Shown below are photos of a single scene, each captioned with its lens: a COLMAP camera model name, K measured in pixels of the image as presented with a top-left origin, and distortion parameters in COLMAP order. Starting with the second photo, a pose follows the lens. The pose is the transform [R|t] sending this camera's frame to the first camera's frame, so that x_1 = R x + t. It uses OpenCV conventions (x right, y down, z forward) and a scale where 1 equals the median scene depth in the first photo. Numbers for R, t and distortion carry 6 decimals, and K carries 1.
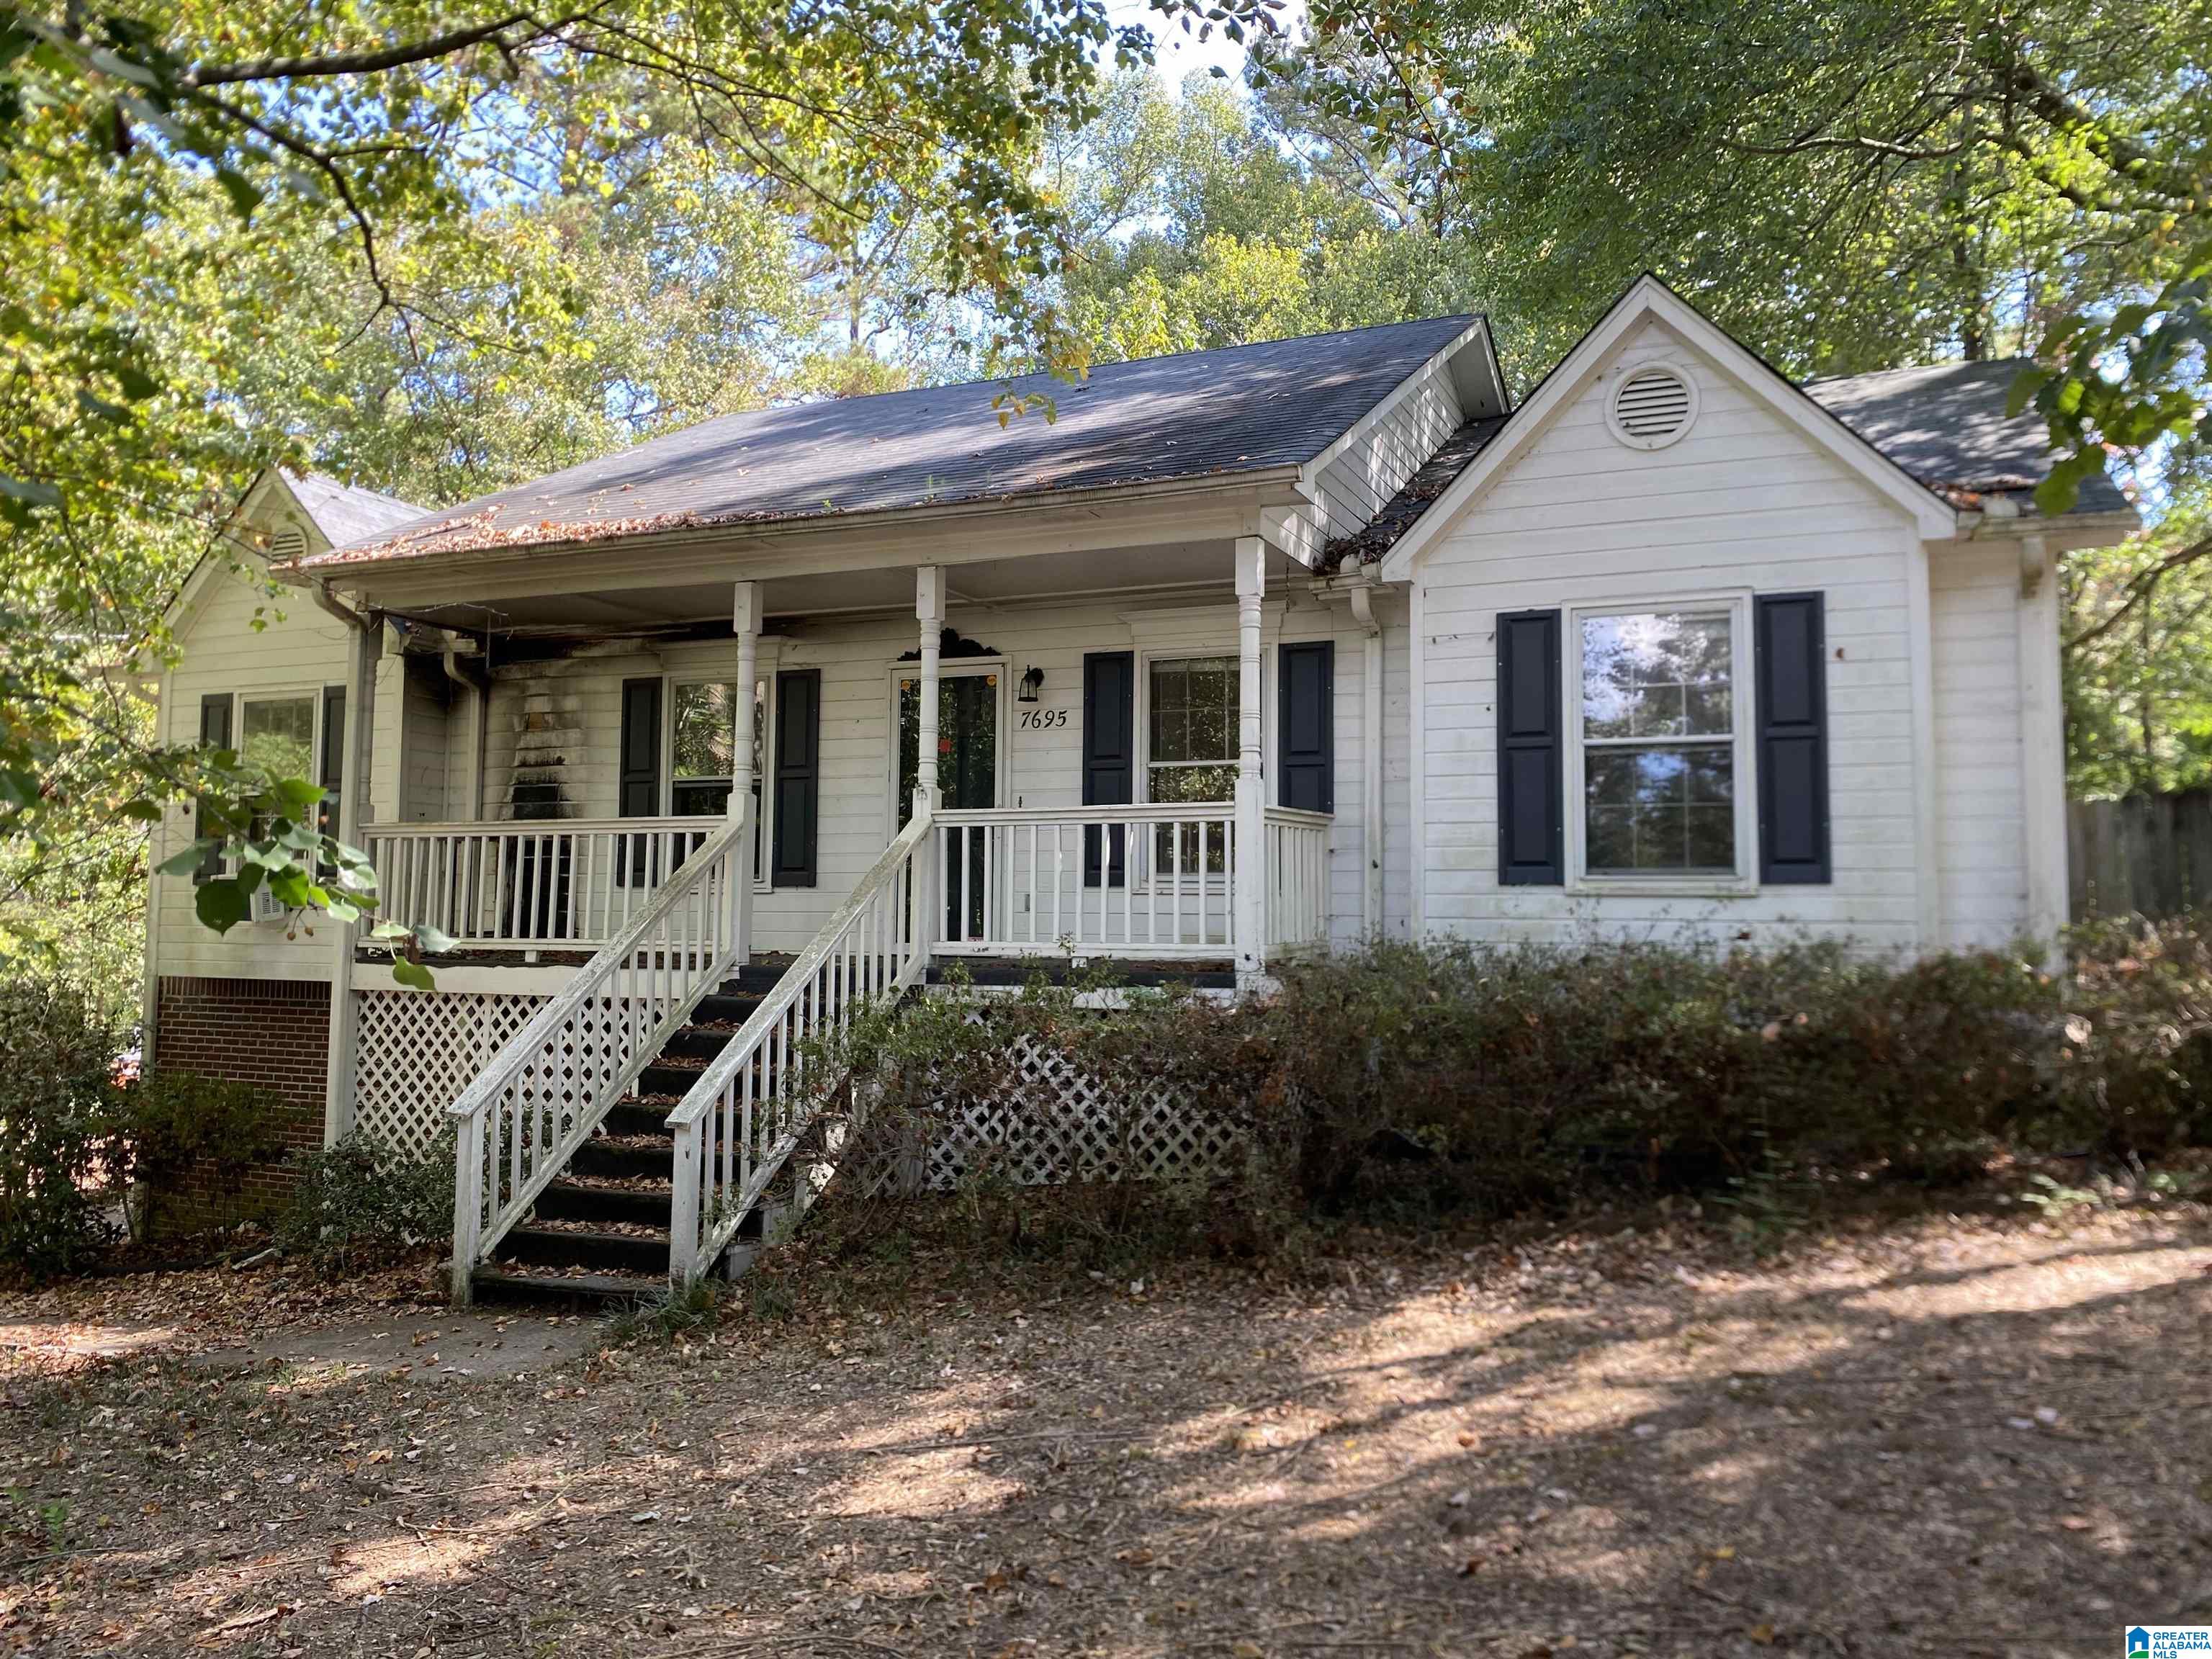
lens RADIAL K [[1689.4, 0, 1143.6], [0, 1689.4, 797.4], [0, 0, 1]] dist [-0.052891, 0.052449]
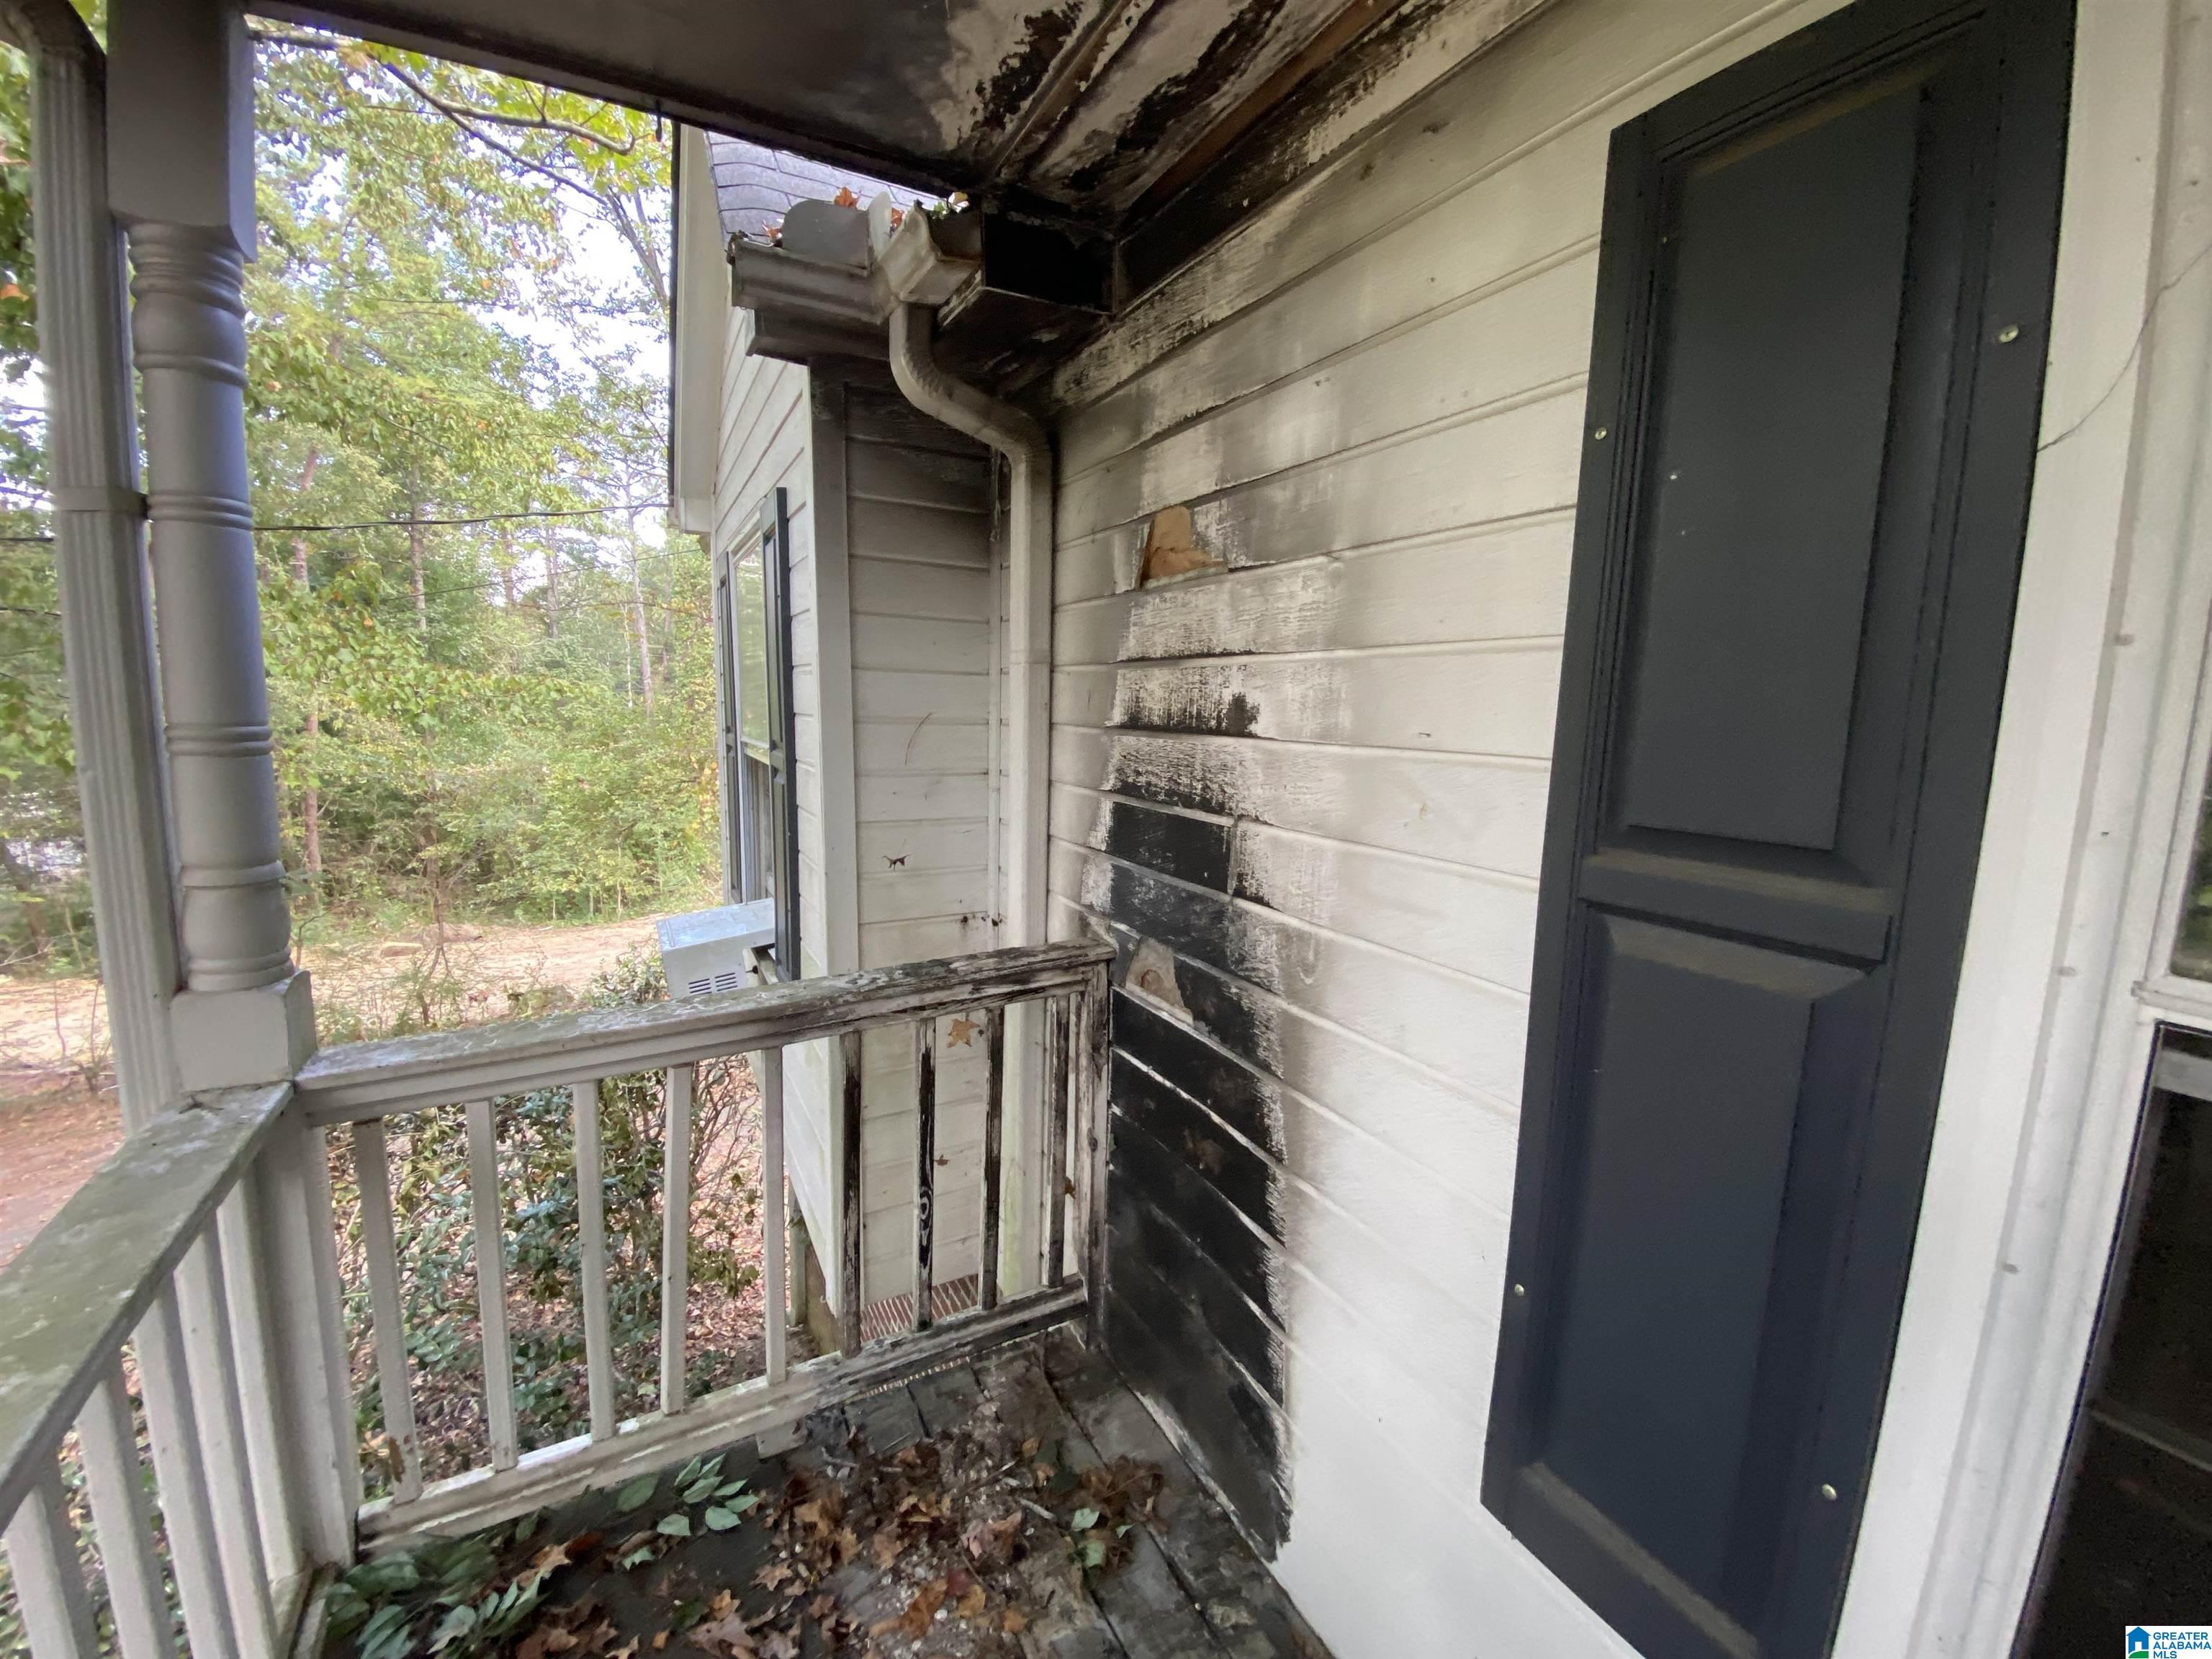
lens RADIAL K [[881.5, 0, 1115.9], [0, 881.5, 829.0], [0, 0, 1]] dist [-0.001472, -0.011824]
pose [[0.771628, 0.105599, -0.627247, -0.392823], [0.023687, 0.980669, 0.194237, -0.041039], [0.635633, -0.164736, 0.754210, 1.233937]]
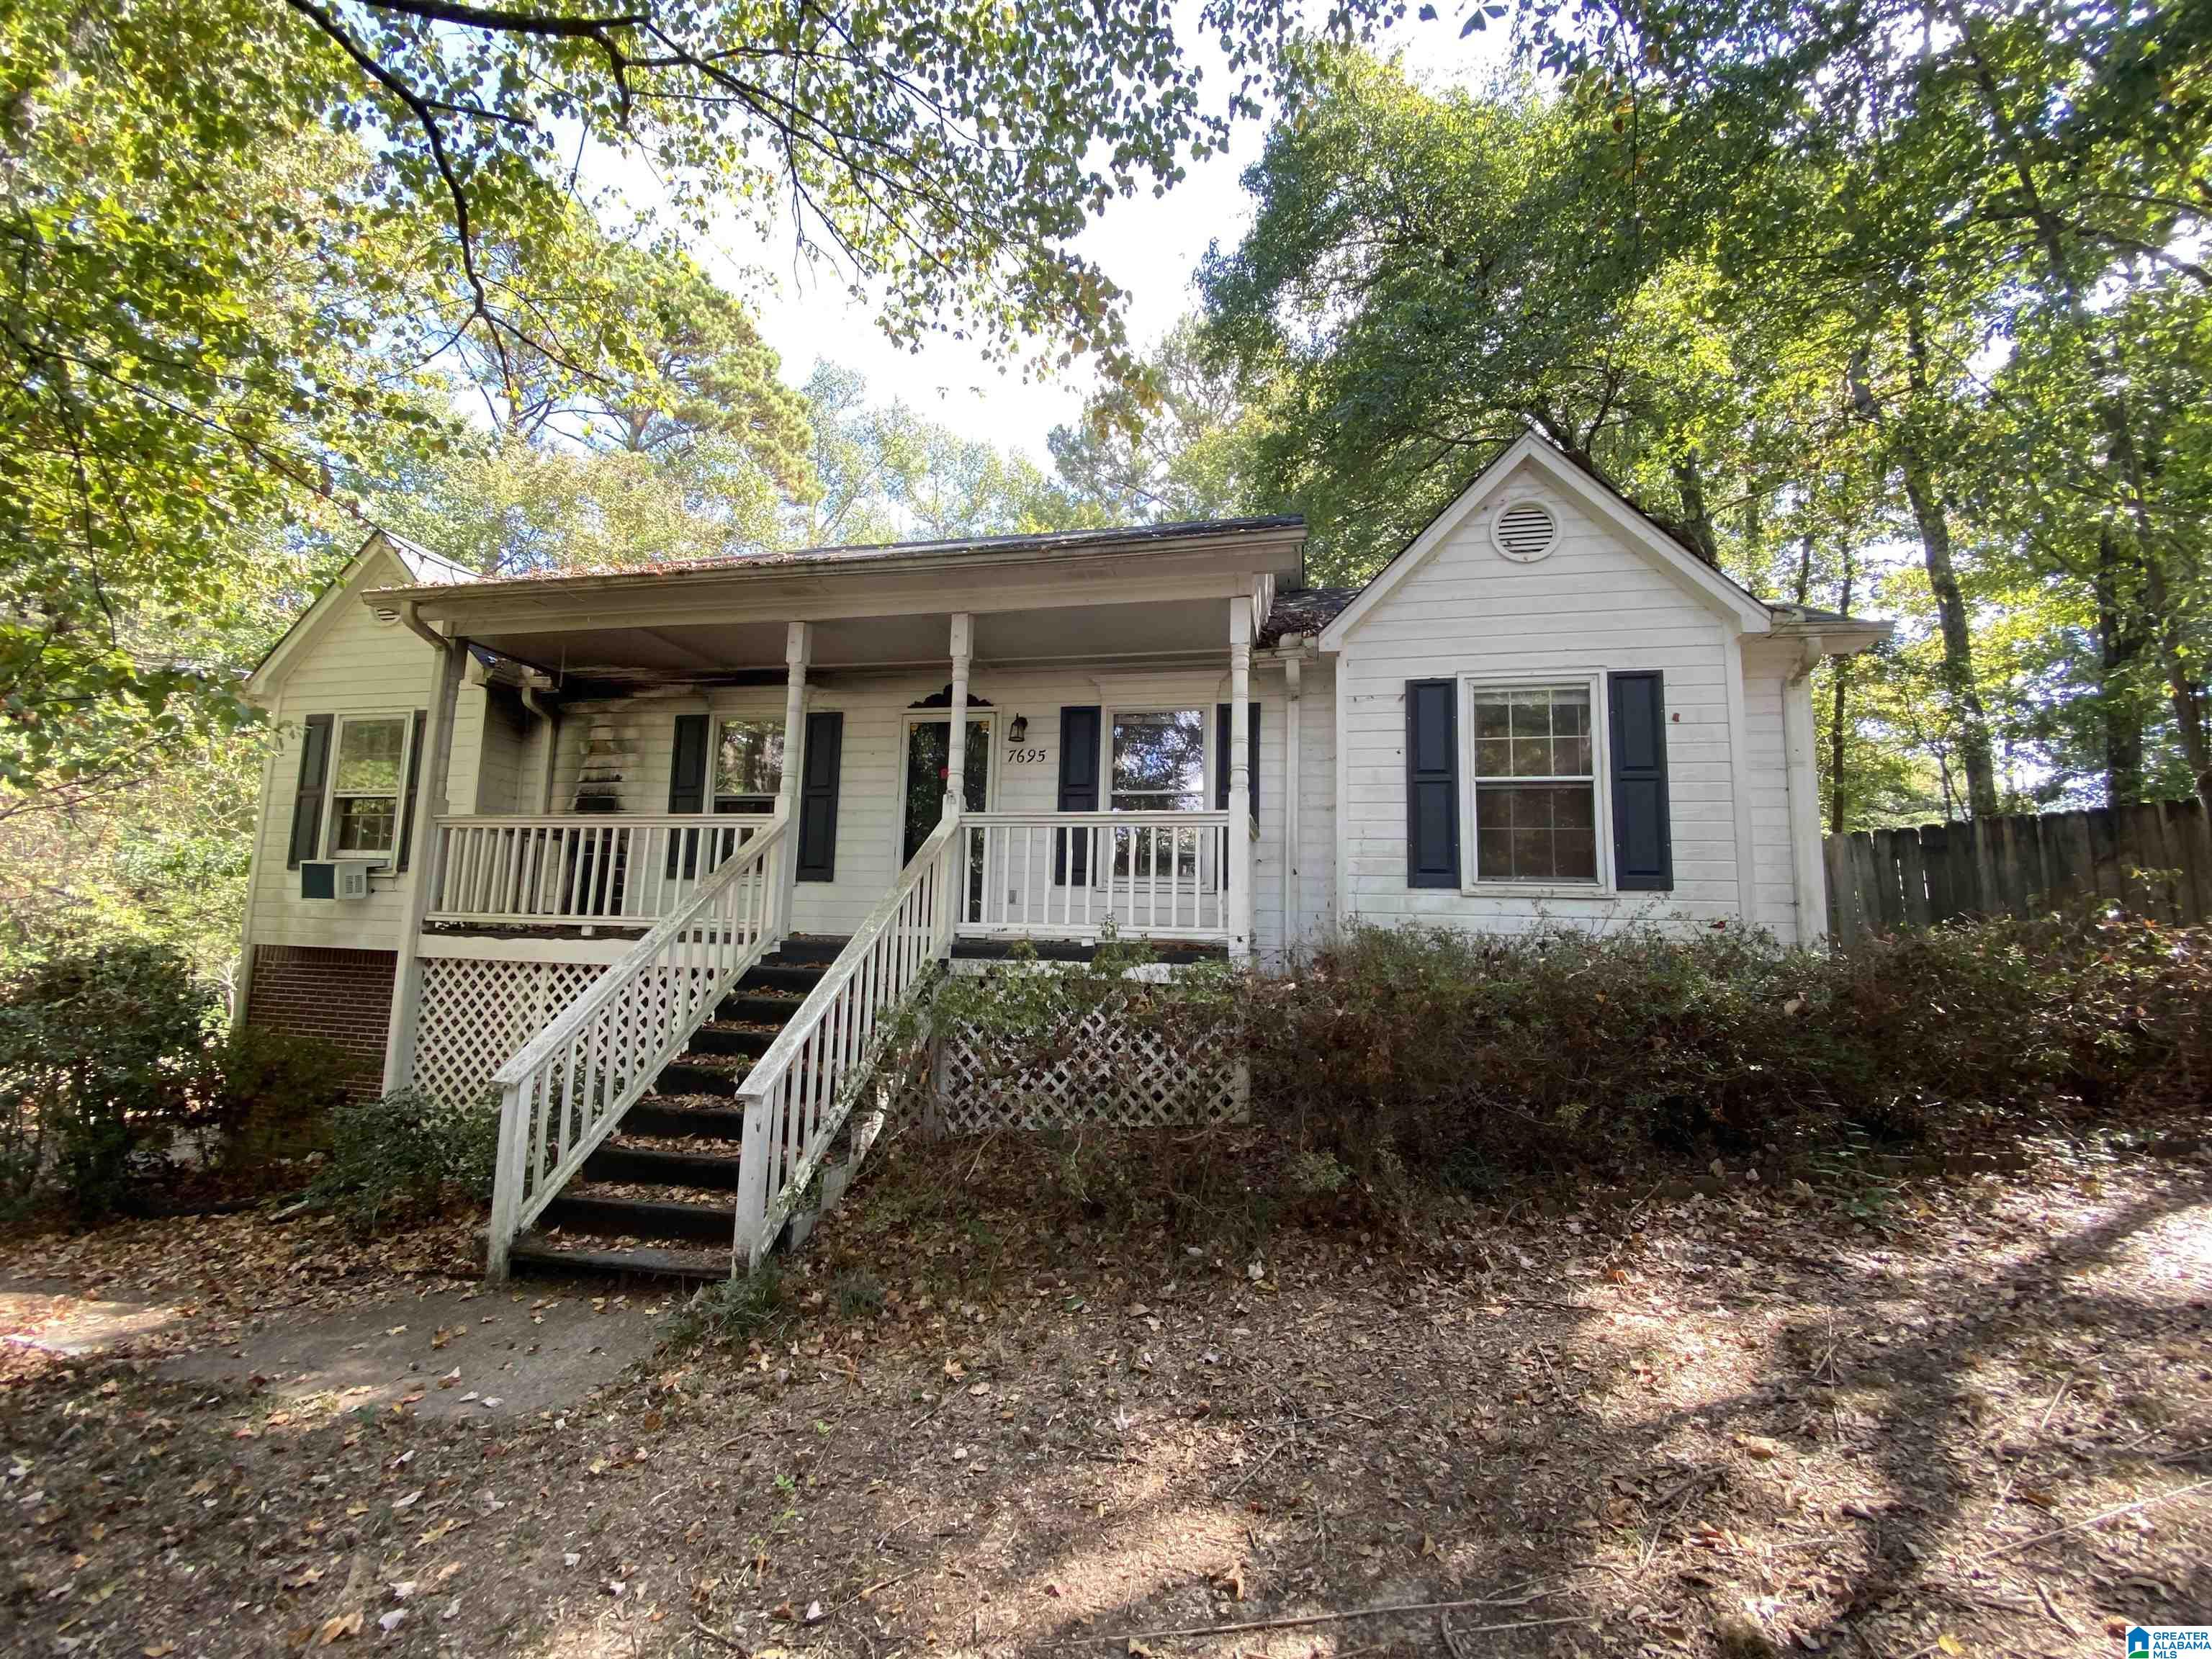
lens RADIAL K [[908.1, 0, 1114.4], [0, 908.1, 830.5], [0, 0, 1]] dist [-0.012867, -0.004351]
pose [[0.982688, 0.039138, 0.181090, -0.139900], [-0.032635, 0.998716, -0.038749, 0.043500], [-0.182374, 0.032168, 0.982703, 0.362007]]
